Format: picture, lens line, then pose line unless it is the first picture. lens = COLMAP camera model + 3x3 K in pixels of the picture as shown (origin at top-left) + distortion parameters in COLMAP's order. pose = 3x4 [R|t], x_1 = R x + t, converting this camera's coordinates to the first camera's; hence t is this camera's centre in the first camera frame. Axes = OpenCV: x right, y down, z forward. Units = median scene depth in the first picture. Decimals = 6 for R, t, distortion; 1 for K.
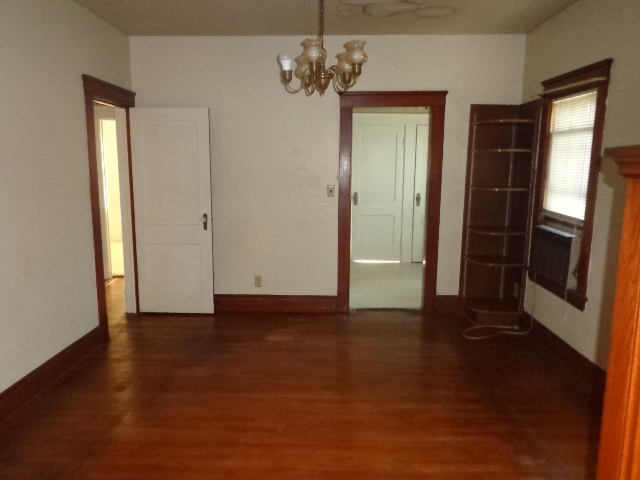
lens RADIAL K [[480.8, 0, 320.0], [0, 480.8, 240.0], [0, 0, 1]] dist [-0.000516, 0.001797]
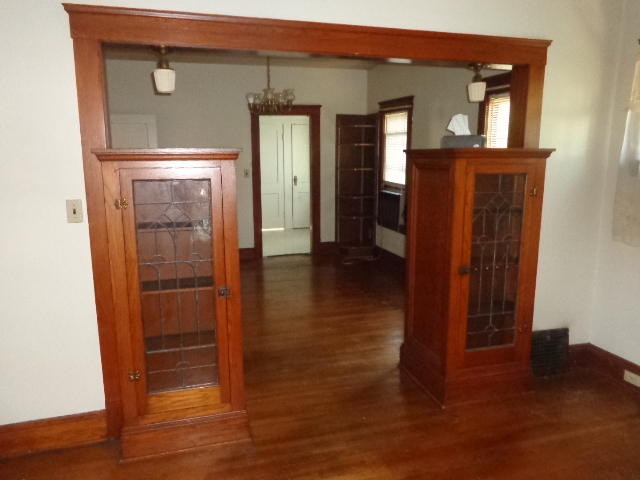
lens RADIAL K [[480.8, 0, 320.0], [0, 480.8, 240.0], [0, 0, 1]] dist [-0.000516, 0.001797]
pose [[0.951061, -0.067340, 0.301578, -0.231835], [0.060678, 0.997663, 0.031416, 0.068149], [-0.302988, -0.011579, 0.952924, -0.463640]]
